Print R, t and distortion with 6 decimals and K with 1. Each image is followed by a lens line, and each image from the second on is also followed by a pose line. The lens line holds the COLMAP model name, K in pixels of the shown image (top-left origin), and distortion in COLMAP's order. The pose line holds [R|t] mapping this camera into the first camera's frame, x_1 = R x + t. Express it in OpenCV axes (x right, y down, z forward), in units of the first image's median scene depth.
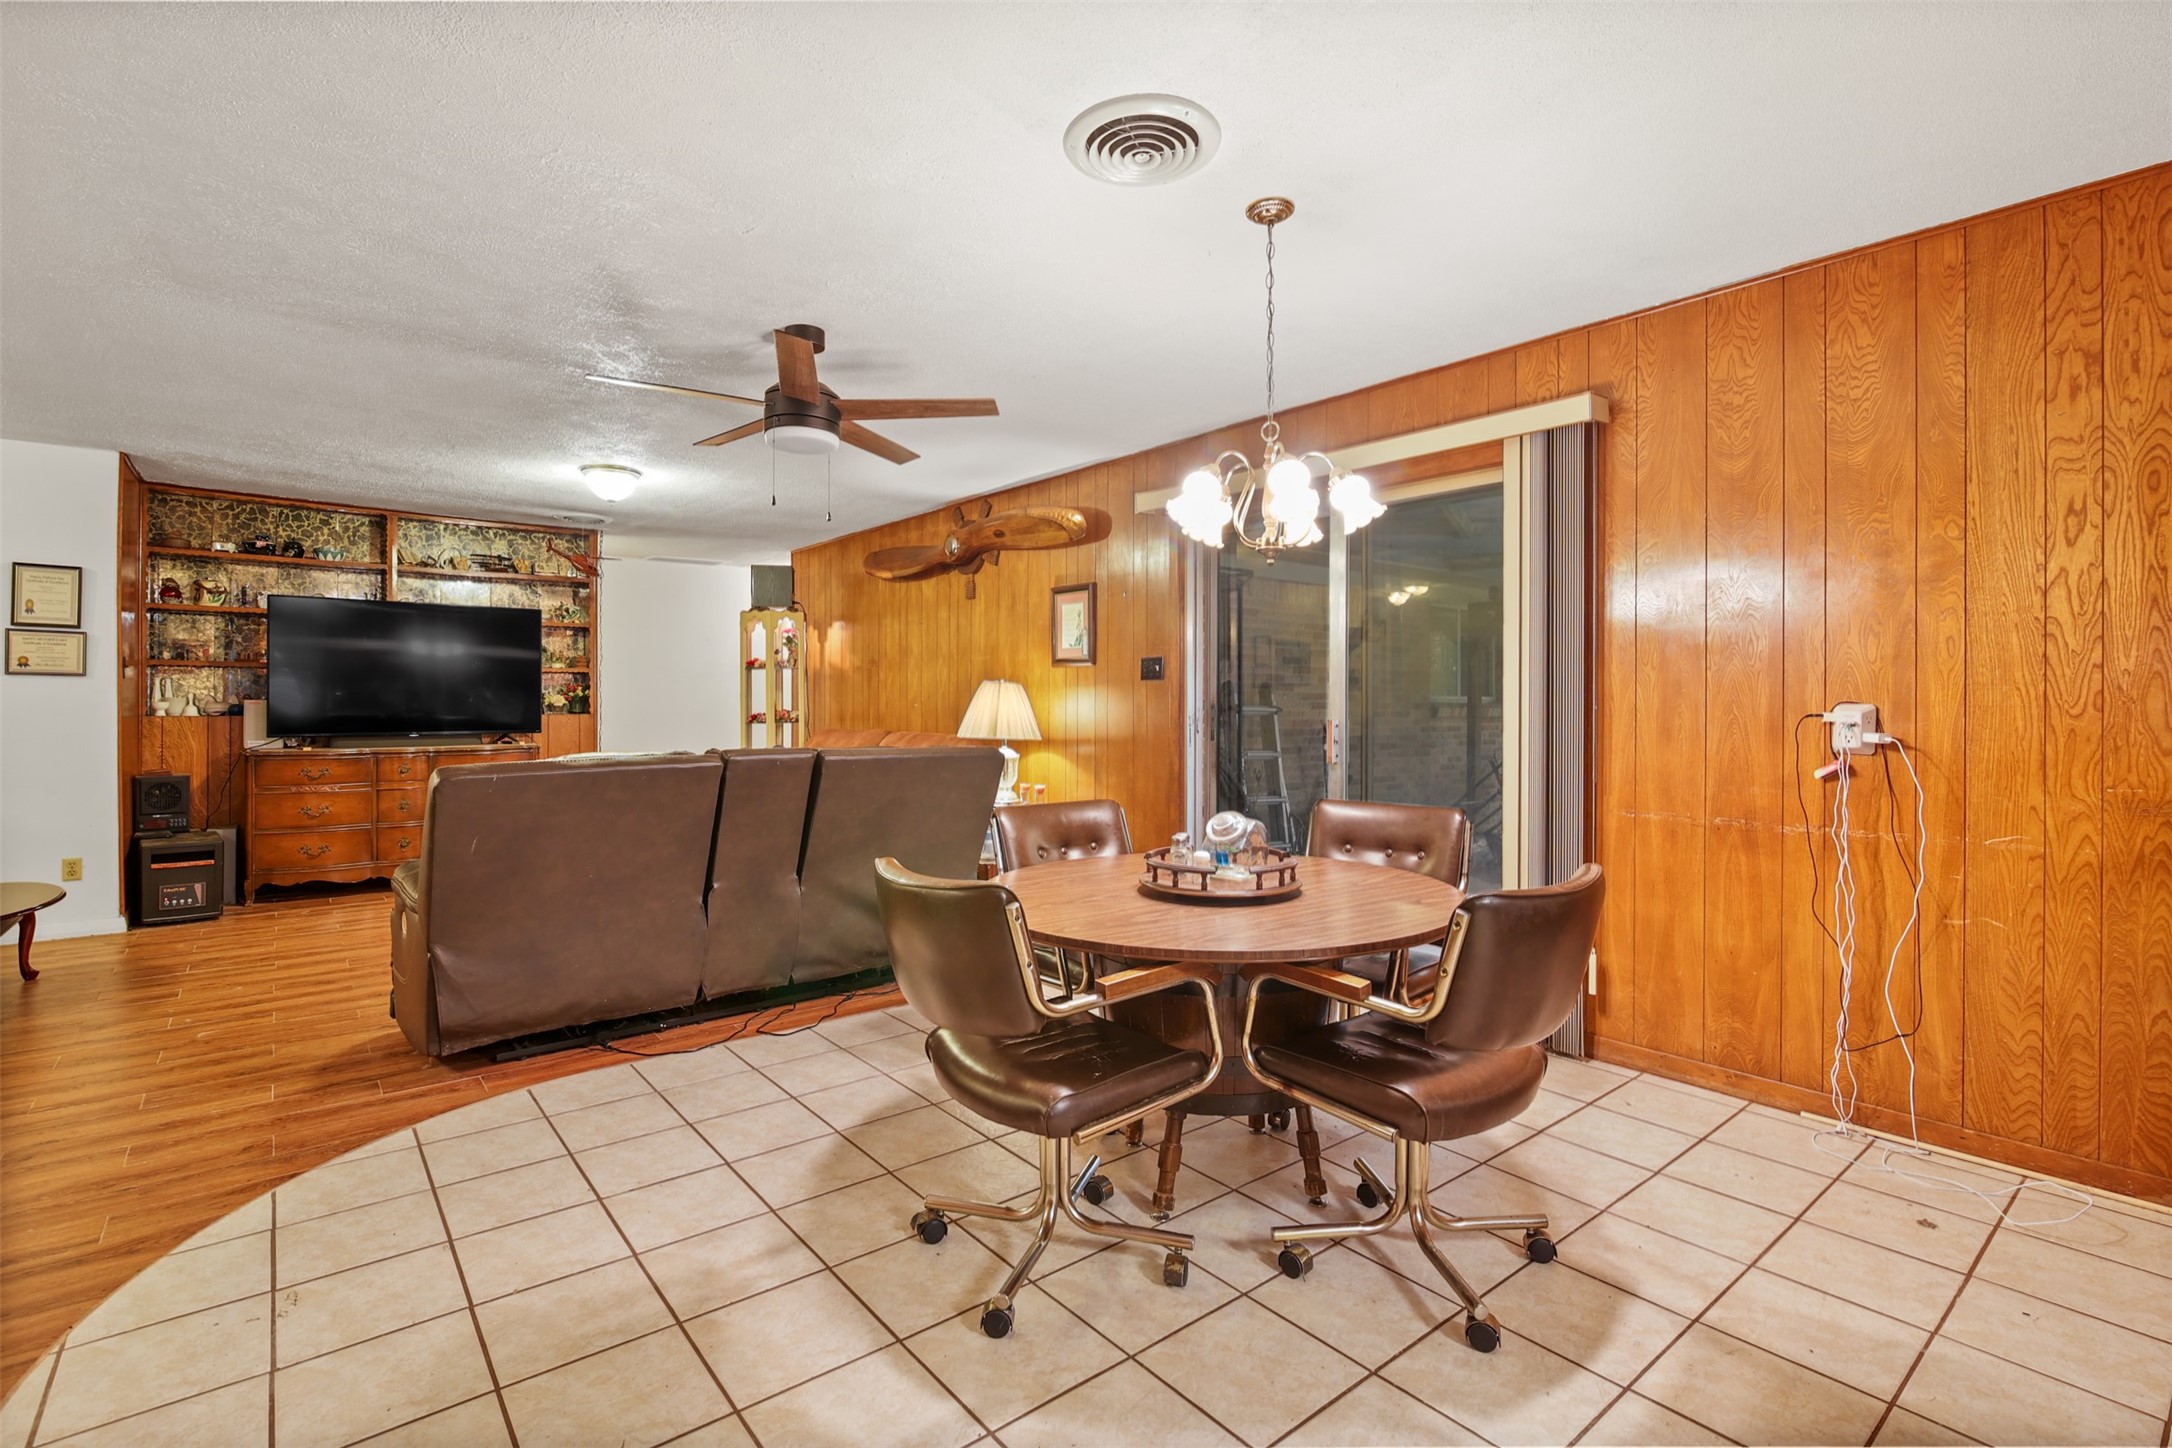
lens RADIAL K [[1001.4, 0, 1080.3], [0, 1001.4, 704.8], [0, 0, 1]] dist [-0.002027, -0.001809]
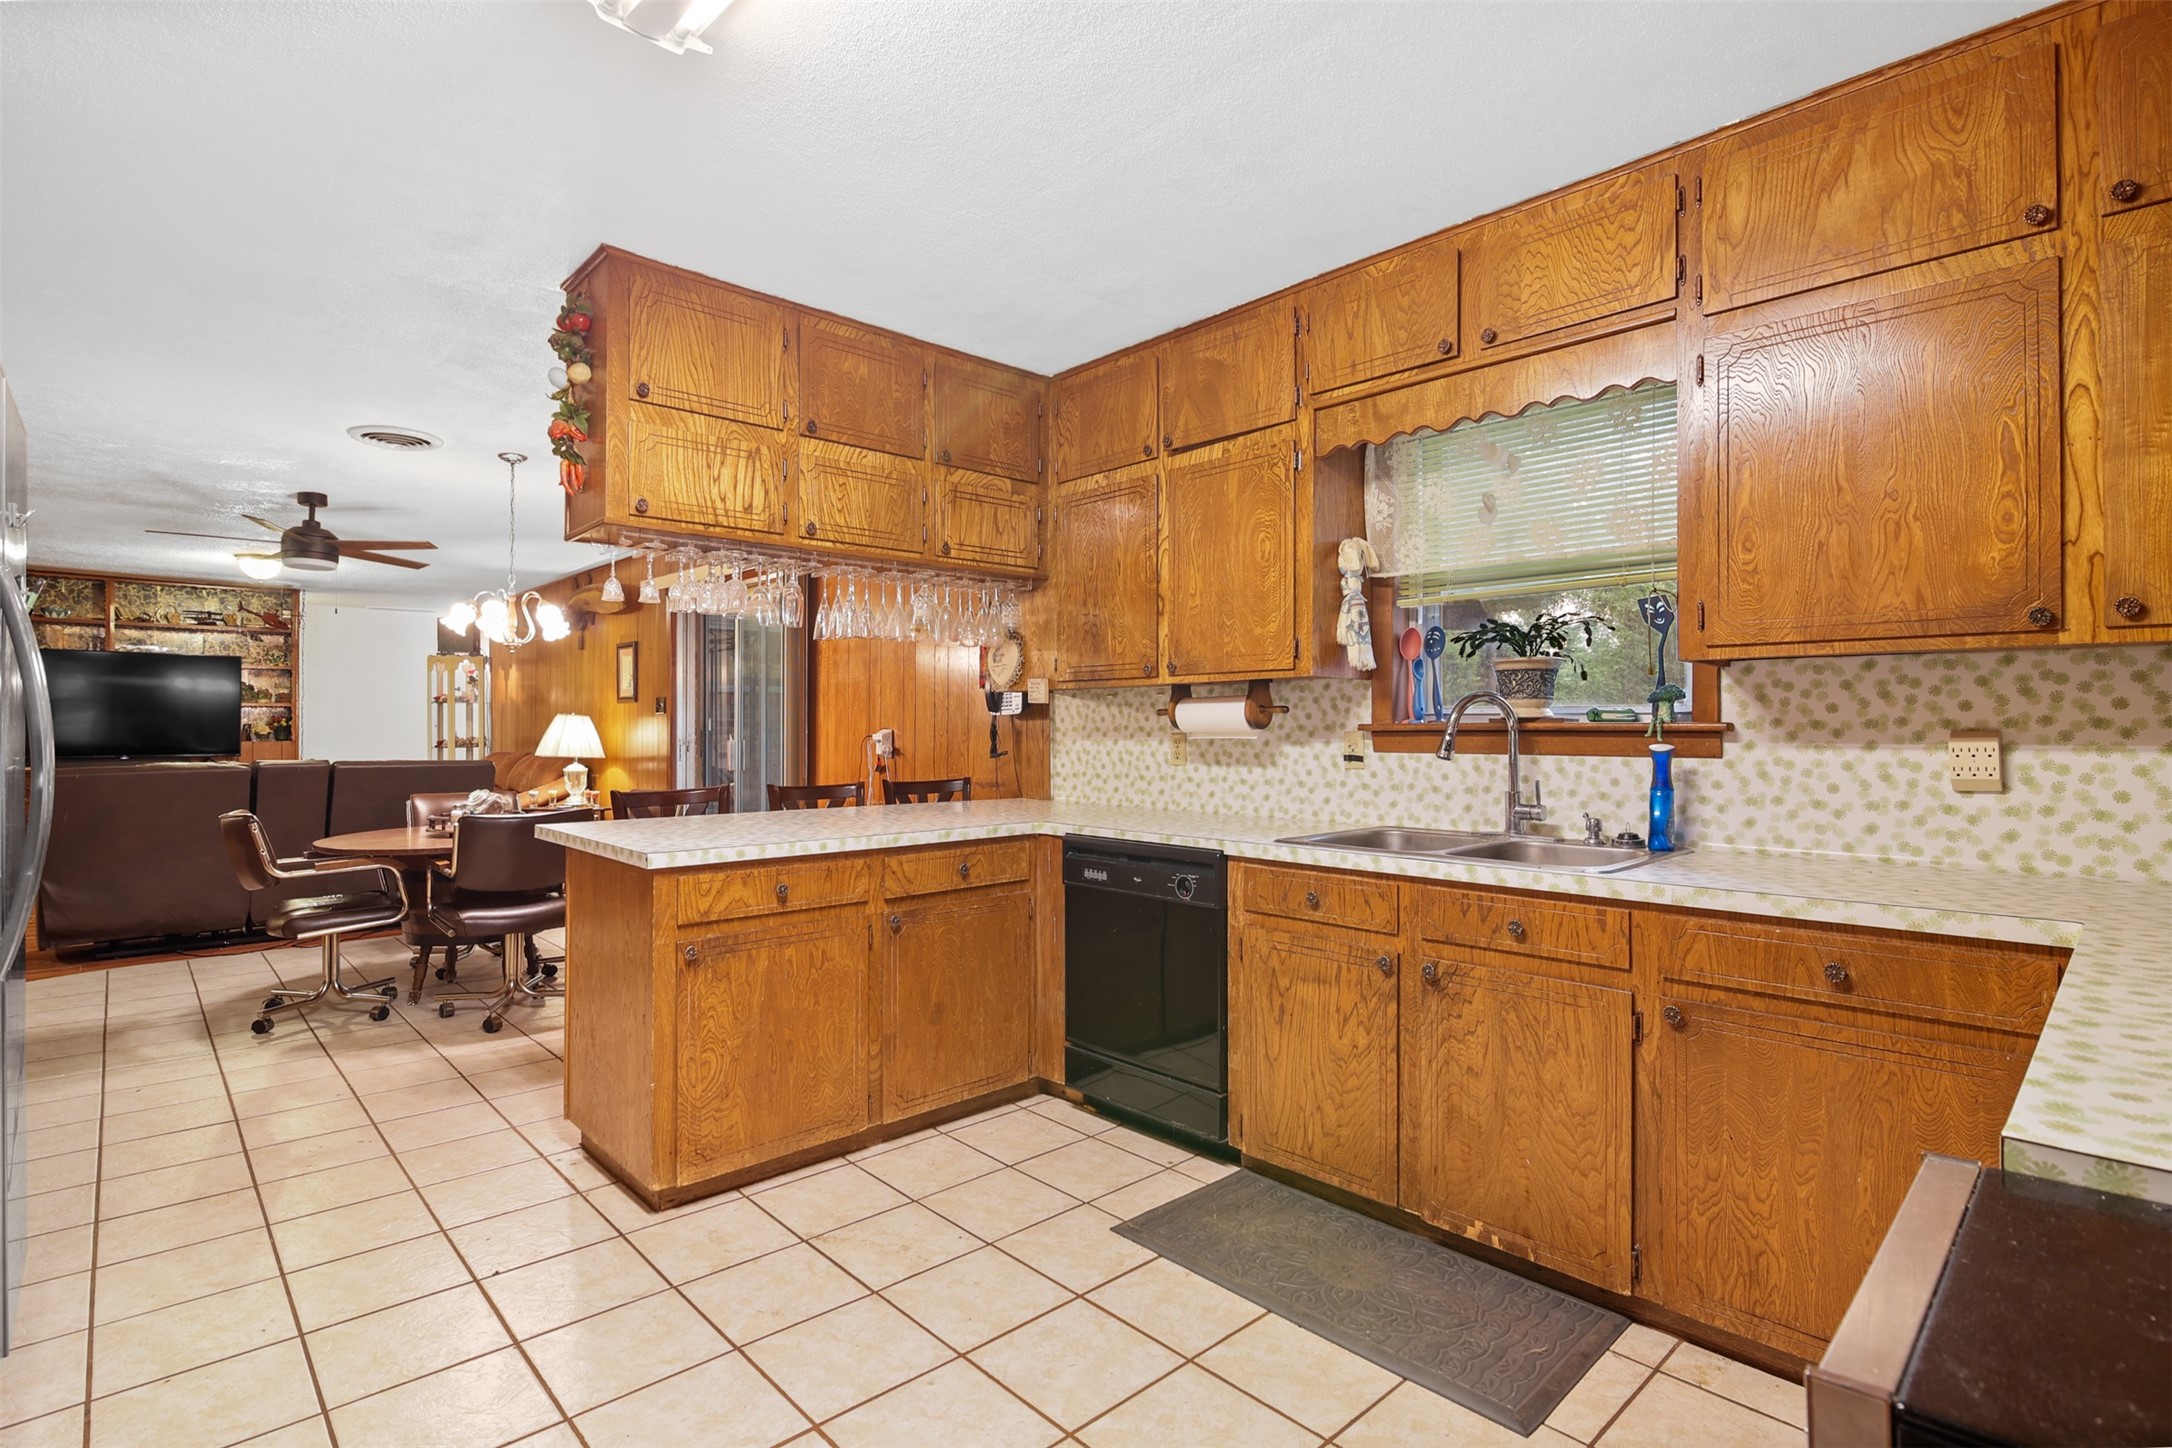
lens RADIAL K [[1001.4, 0, 1035.9], [0, 1001.4, 735.1], [0, 0, 1]] dist [-0.002027, -0.001809]
pose [[0.997421, -0.004733, 0.071621, 0.849758], [0.004440, 0.999981, 0.004238, 0.003347], [-0.071640, -0.003909, 0.997423, -0.732850]]
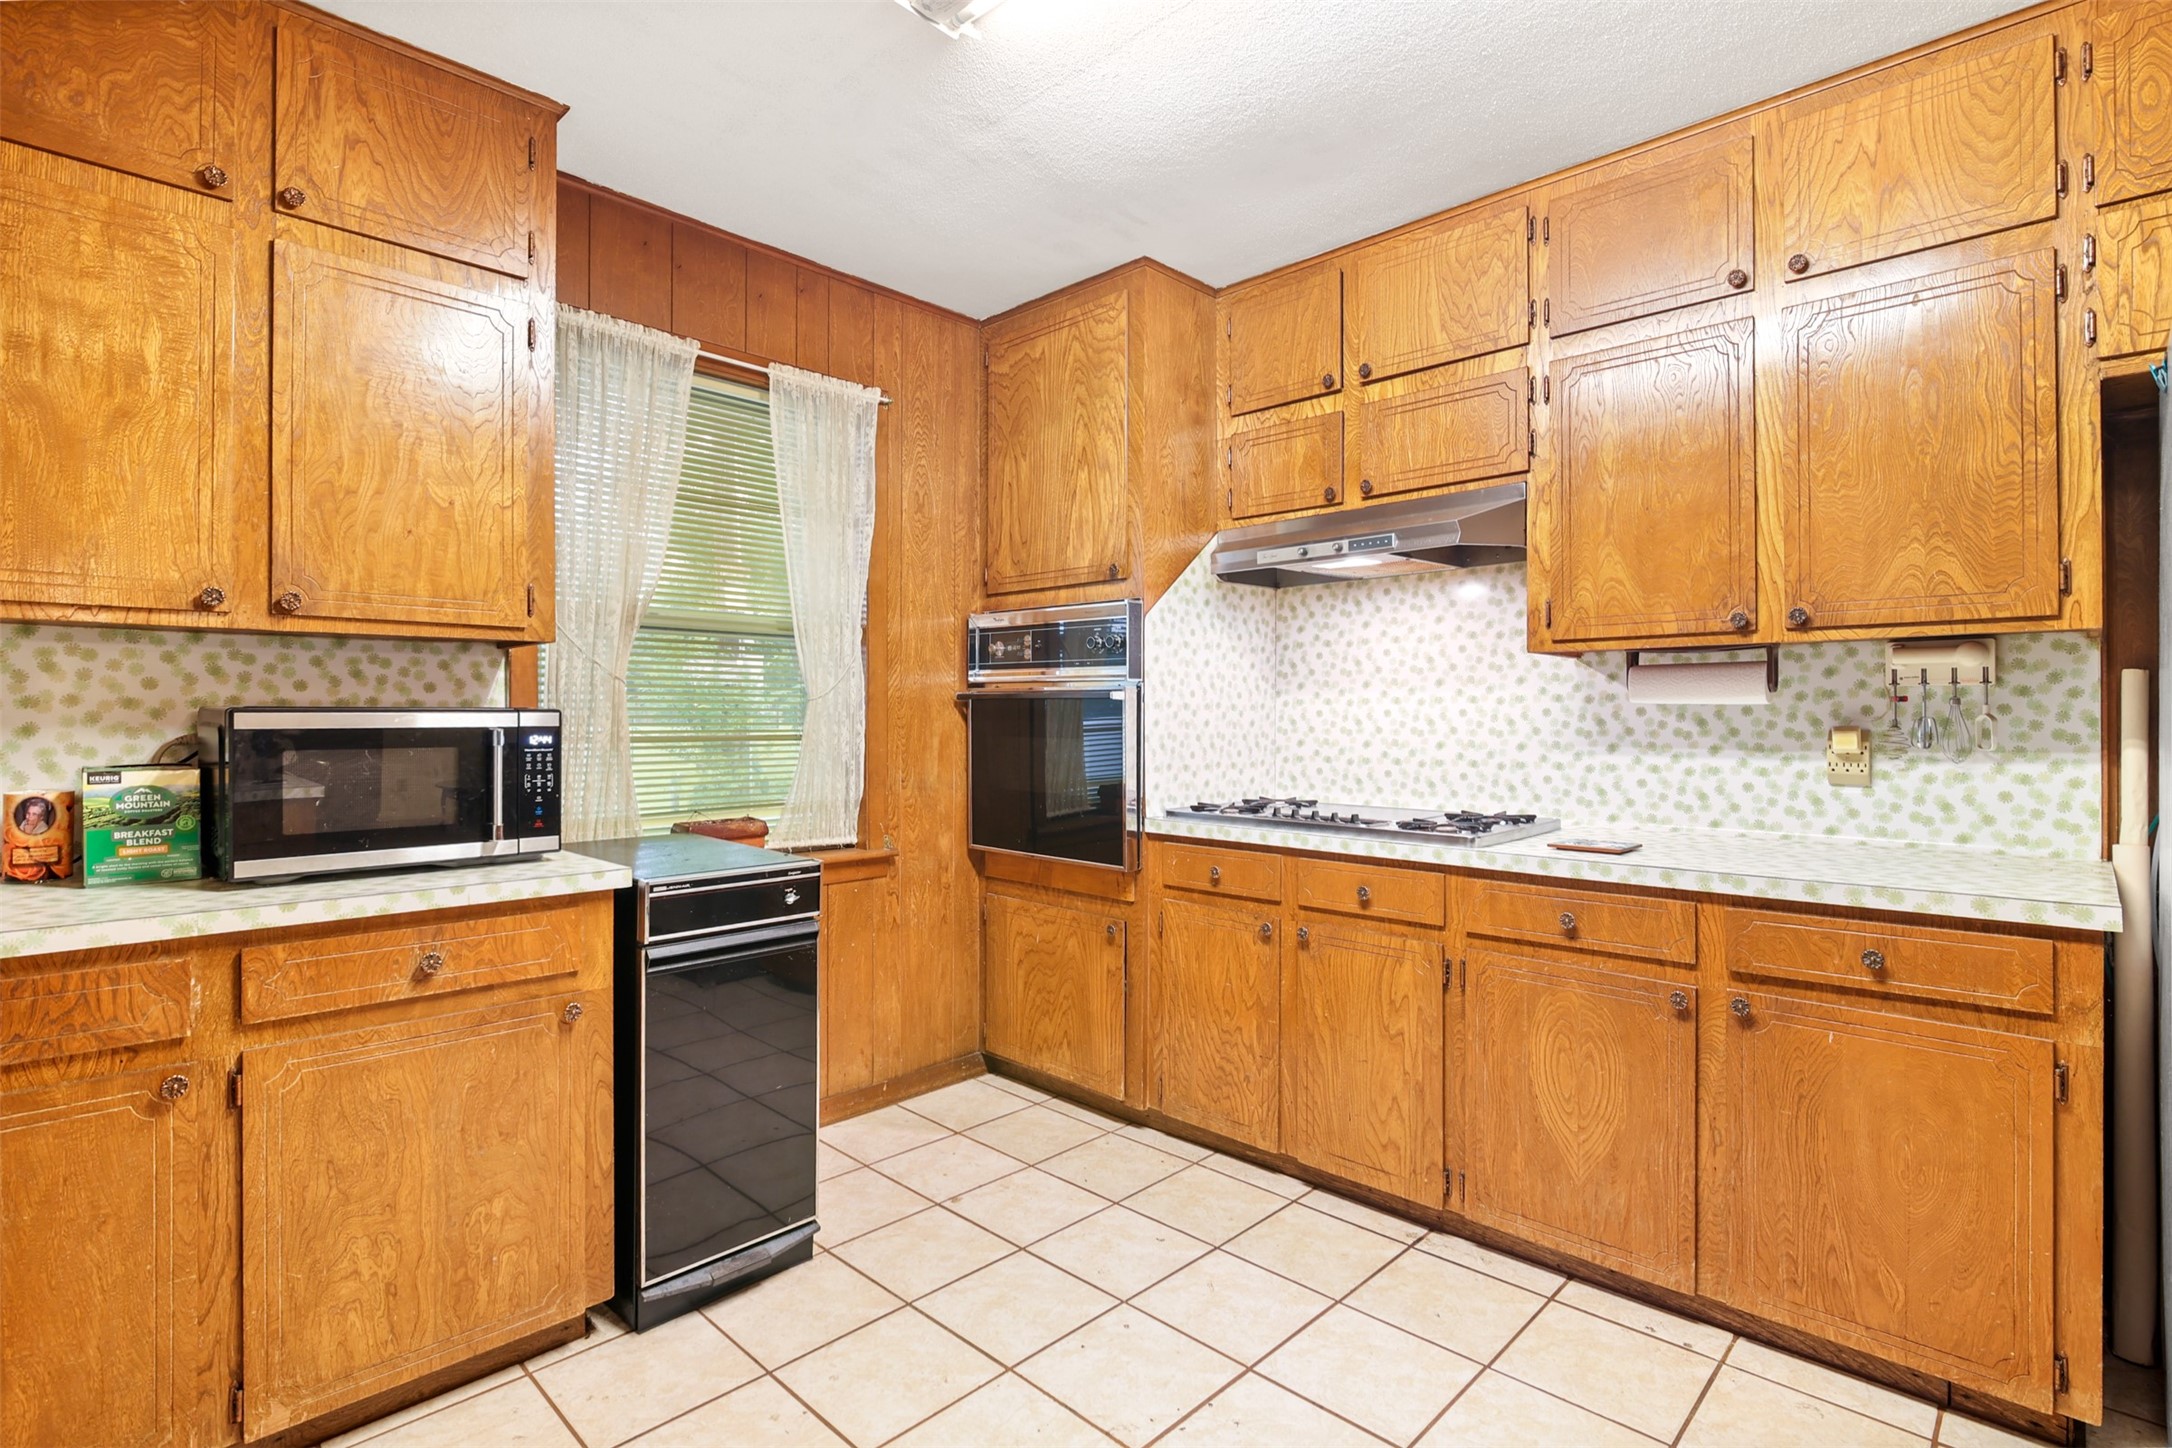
lens RADIAL K [[1039.6, 0, 1084.7], [0, 1039.6, 711.4], [0, 0, 1]] dist [-0.014430, -0.000281]
pose [[-0.991468, -0.005501, -0.130231, 0.917934], [-0.006015, 0.999976, 0.003554, 0.002581], [0.130208, 0.004307, -0.991477, 0.133310]]
